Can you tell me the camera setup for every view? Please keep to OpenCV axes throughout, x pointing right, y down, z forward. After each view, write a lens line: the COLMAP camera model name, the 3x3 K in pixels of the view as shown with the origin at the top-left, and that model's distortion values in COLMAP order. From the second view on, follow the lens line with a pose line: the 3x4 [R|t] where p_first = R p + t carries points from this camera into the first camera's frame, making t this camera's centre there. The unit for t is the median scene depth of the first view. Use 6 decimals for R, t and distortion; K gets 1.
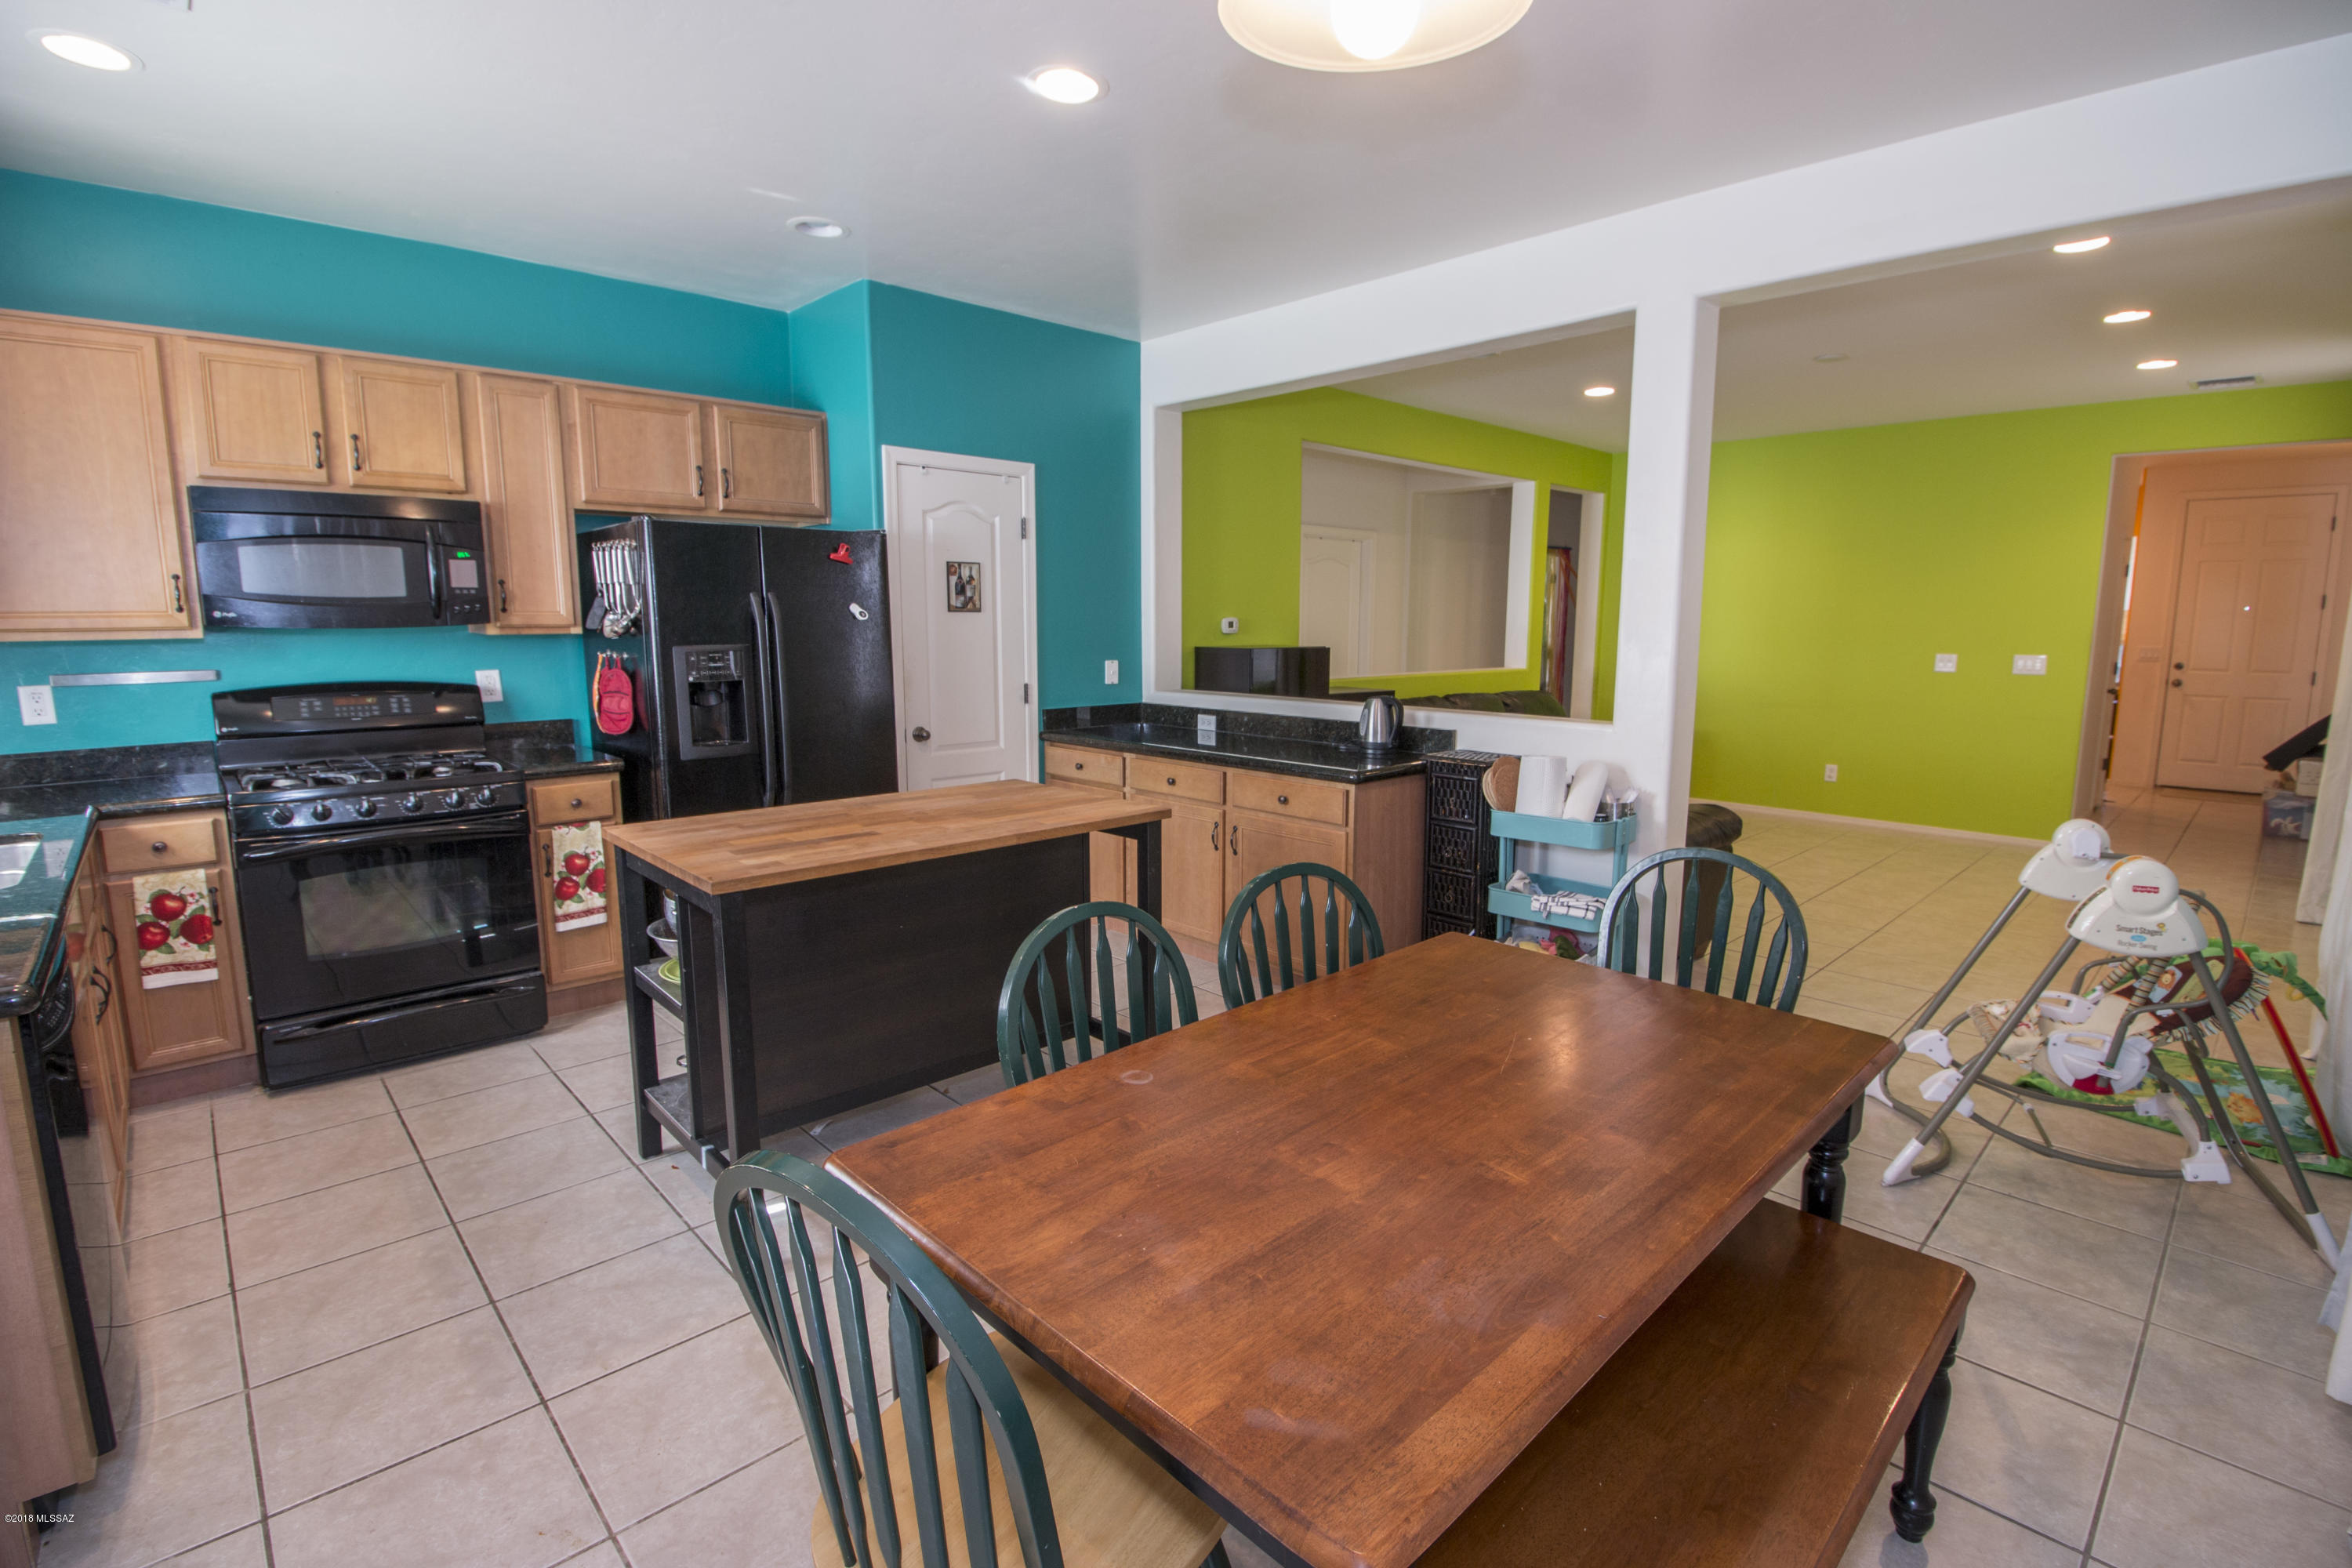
lens RADIAL K [[1077.7, 0, 1205.1], [0, 1077.7, 776.4], [0, 0, 1]] dist [-0.008506, -0.009558]
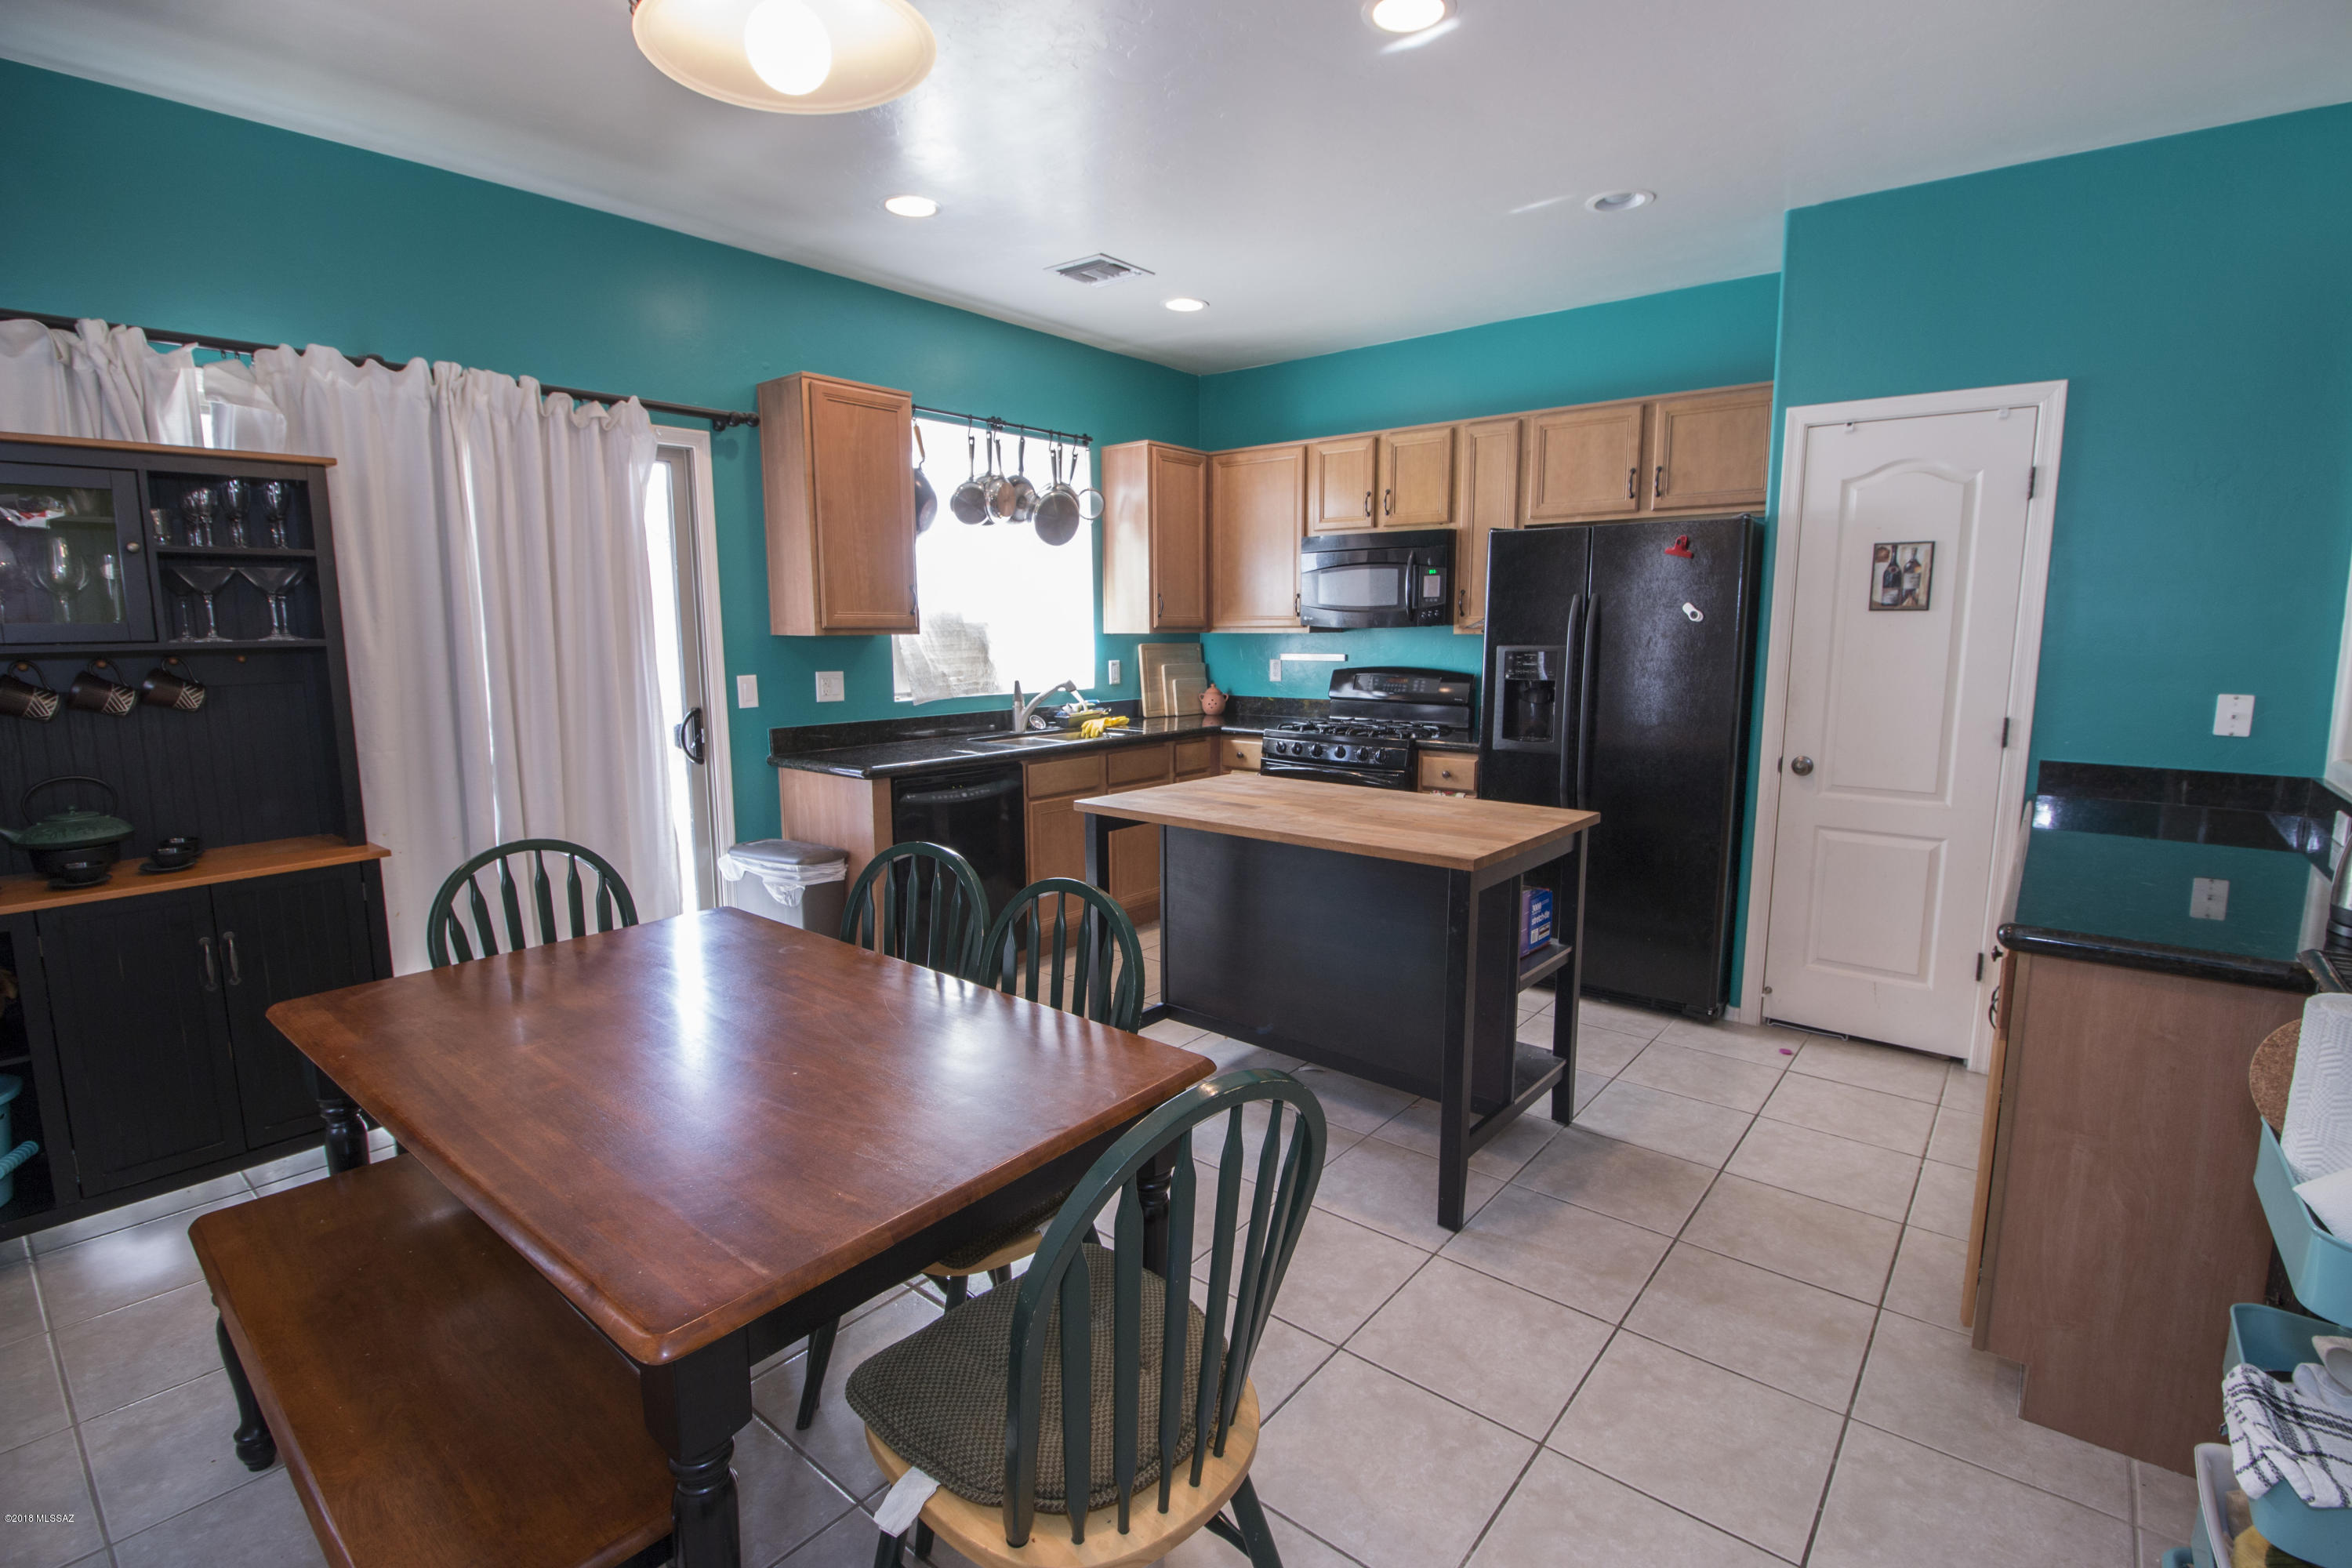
lens RADIAL K [[1077.7, 0, 1183.1], [0, 1077.7, 788.1], [0, 0, 1]] dist [-0.008506, -0.009558]
pose [[0.114761, 0.145937, -0.982615, 0.565144], [-0.141793, 0.981429, 0.129200, -0.073436], [0.983221, 0.124501, 0.133323, 0.544410]]
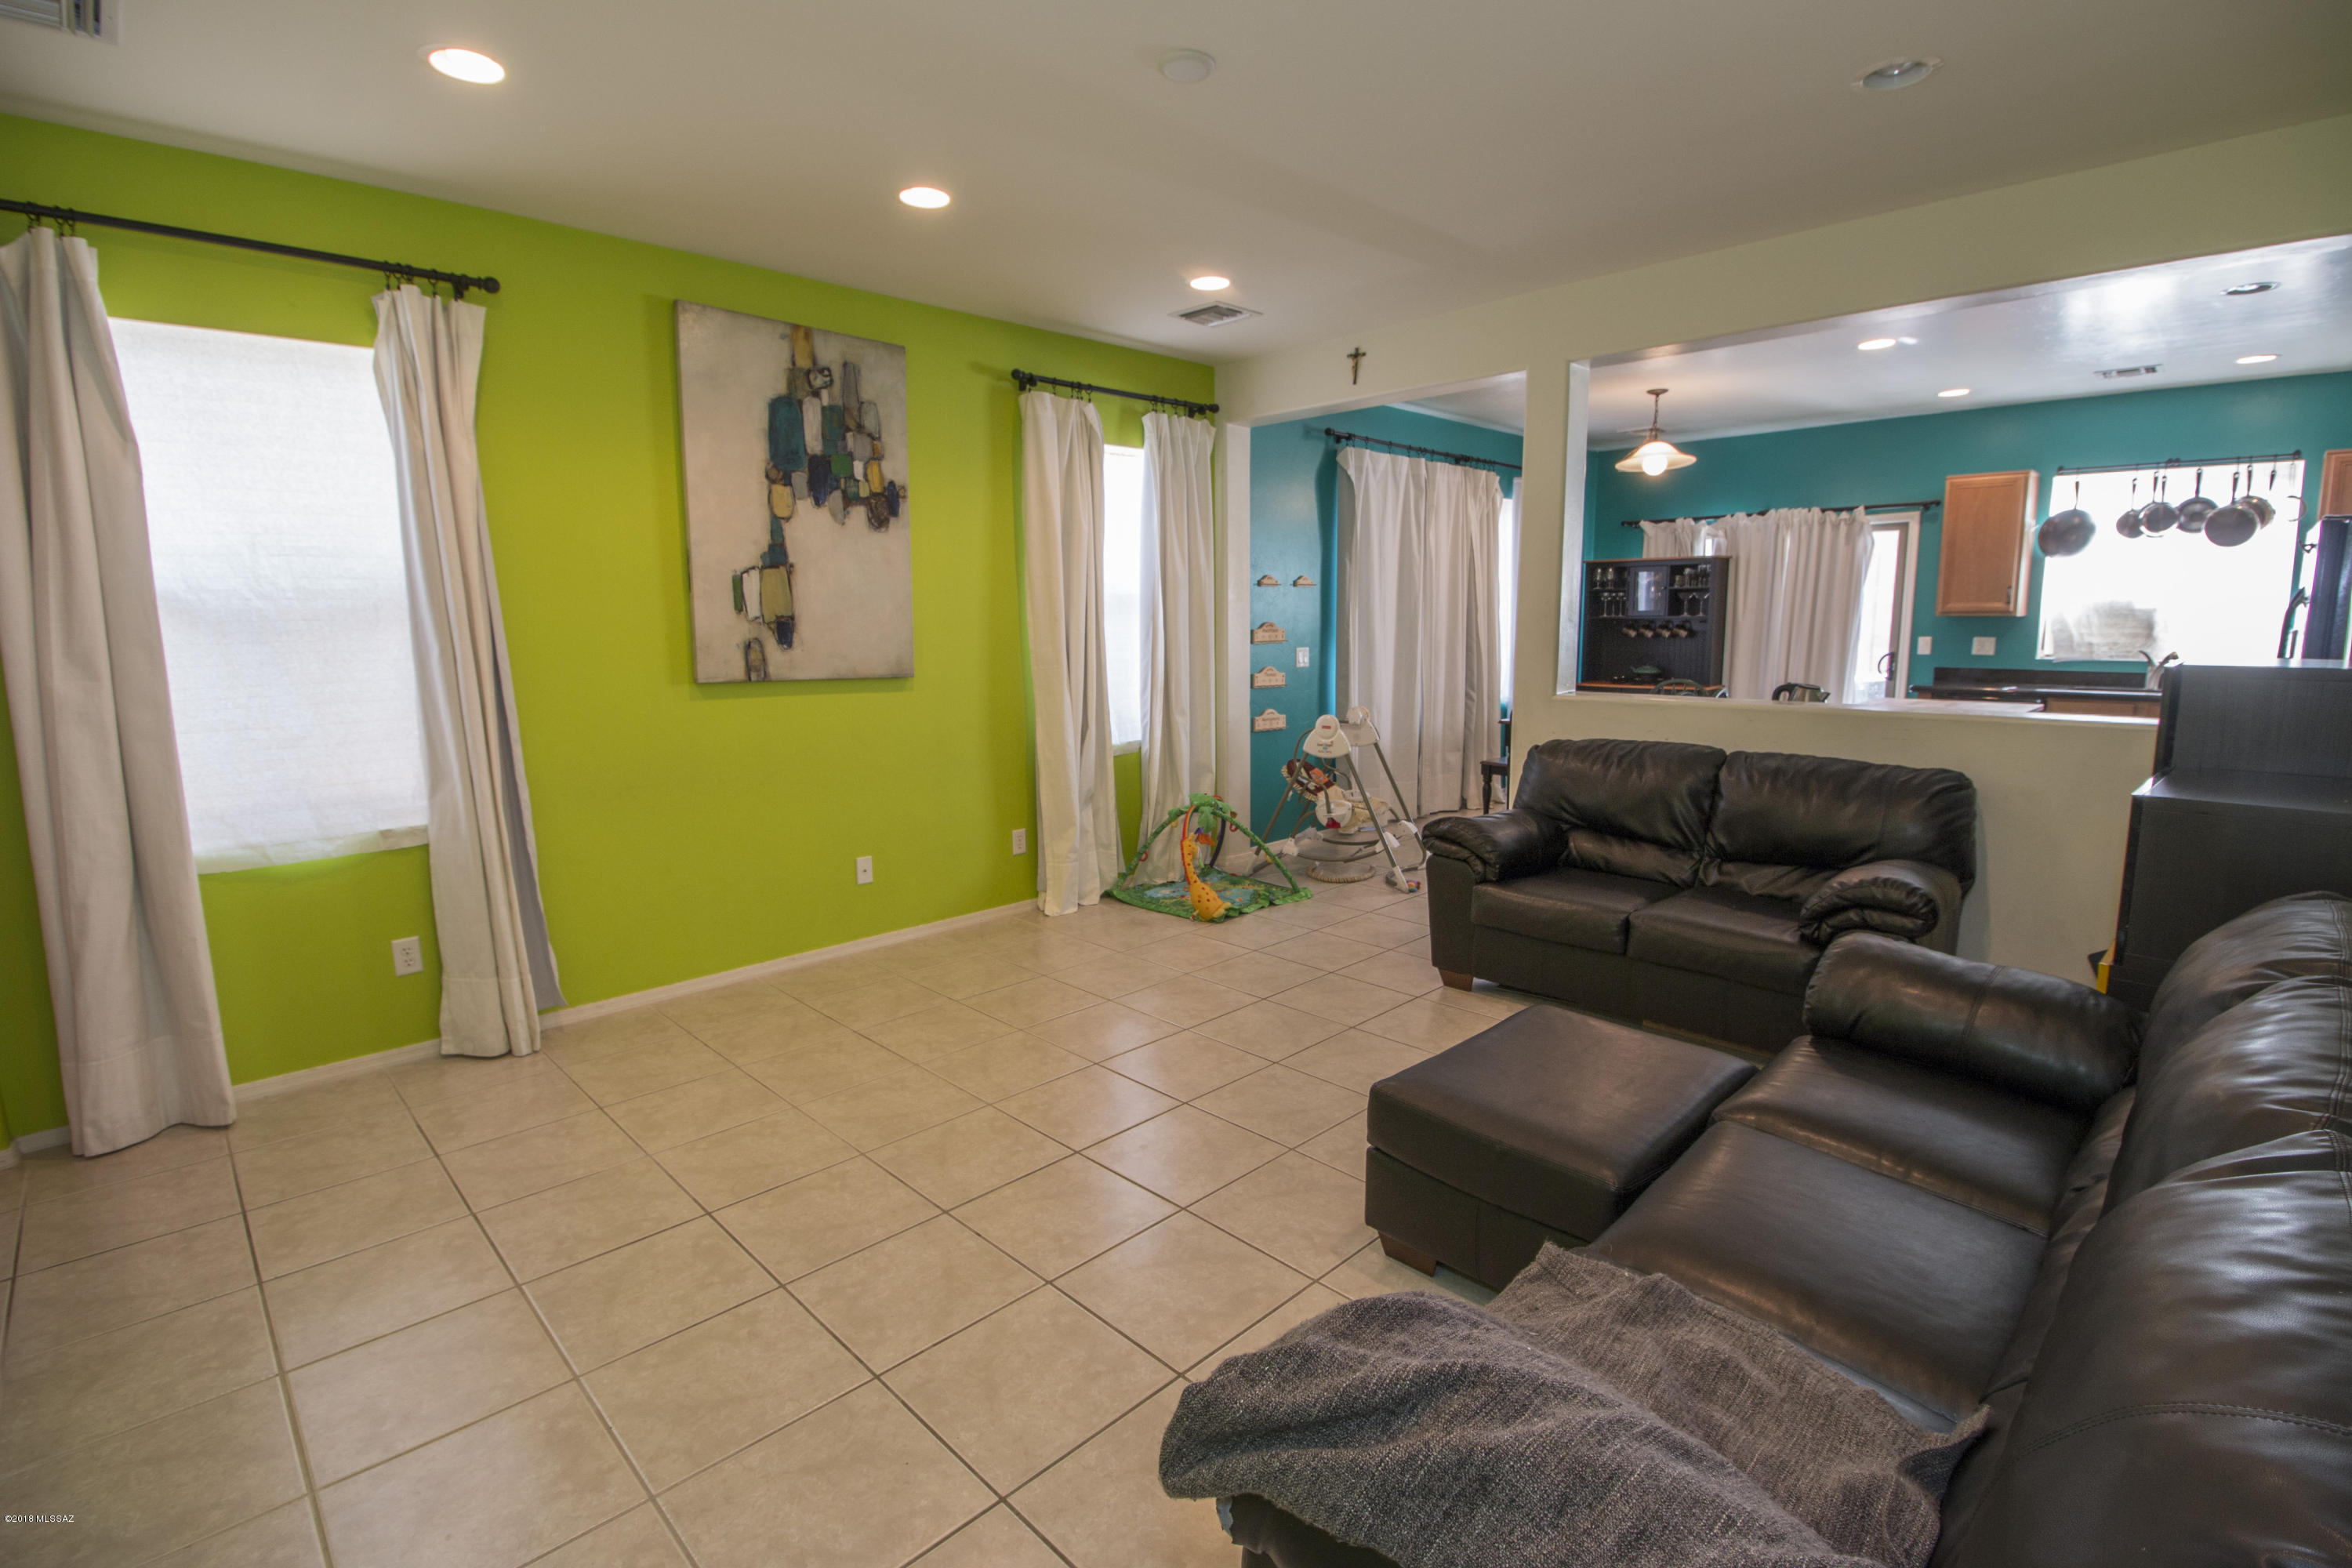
lens RADIAL K [[1077.7, 0, 1228.2], [0, 1077.7, 768.9], [0, 0, 1]] dist [-0.008506, -0.009558]
pose [[-0.999533, 0.009490, -0.029052, 0.806117], [0.000828, 0.958632, 0.284646, -0.317291], [0.030551, 0.284489, -0.958192, 2.188781]]
